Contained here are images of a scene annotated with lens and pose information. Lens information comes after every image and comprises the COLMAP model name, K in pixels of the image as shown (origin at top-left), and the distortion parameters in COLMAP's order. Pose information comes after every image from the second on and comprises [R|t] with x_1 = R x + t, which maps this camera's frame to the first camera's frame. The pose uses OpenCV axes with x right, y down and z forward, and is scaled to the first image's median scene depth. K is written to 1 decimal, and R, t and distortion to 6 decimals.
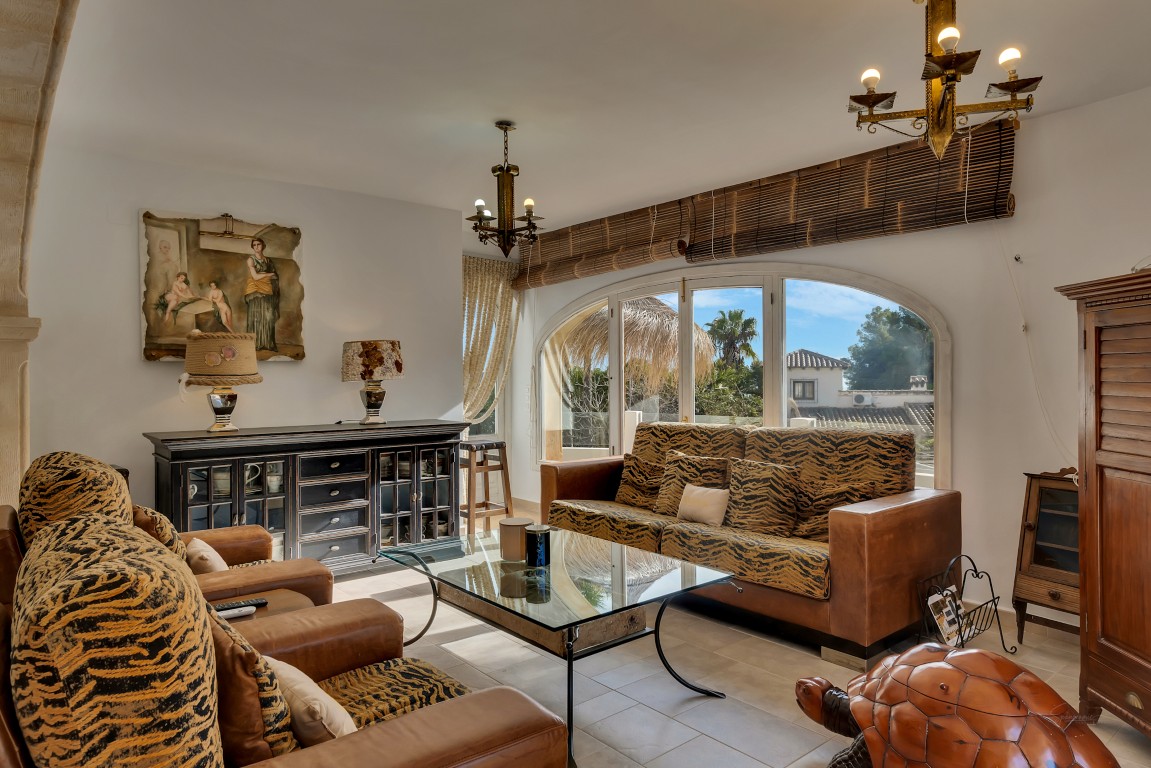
lens RADIAL K [[705.0, 0, 575.5], [0, 705.0, 384.0], [0, 0, 1]] dist [-0.002097, 0.001522]
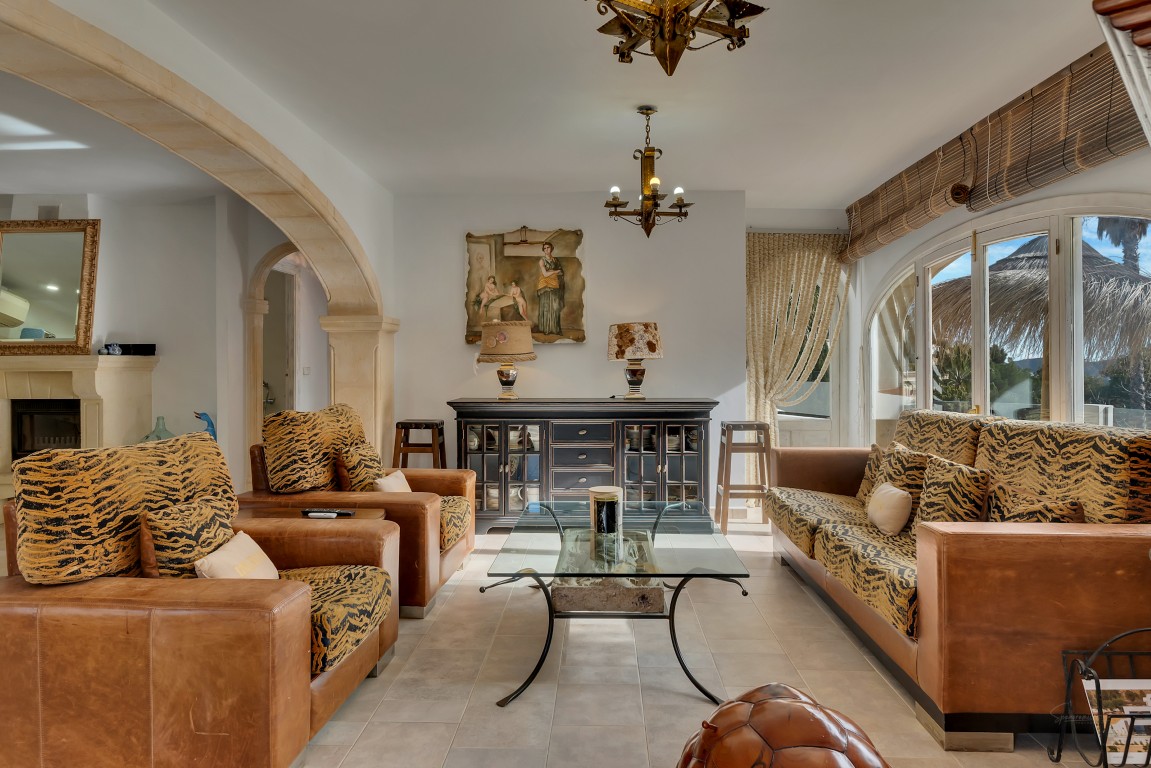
lens RADIAL K [[702.7, 0, 576.7], [0, 702.7, 368.5], [0, 0, 1]] dist [-0.001344, 0.001171]
pose [[0.750526, 0.006954, -0.660805, 0.411899], [-0.008704, 0.999962, 0.000638, 0.010008], [0.660784, 0.005273, 0.750558, 0.130084]]
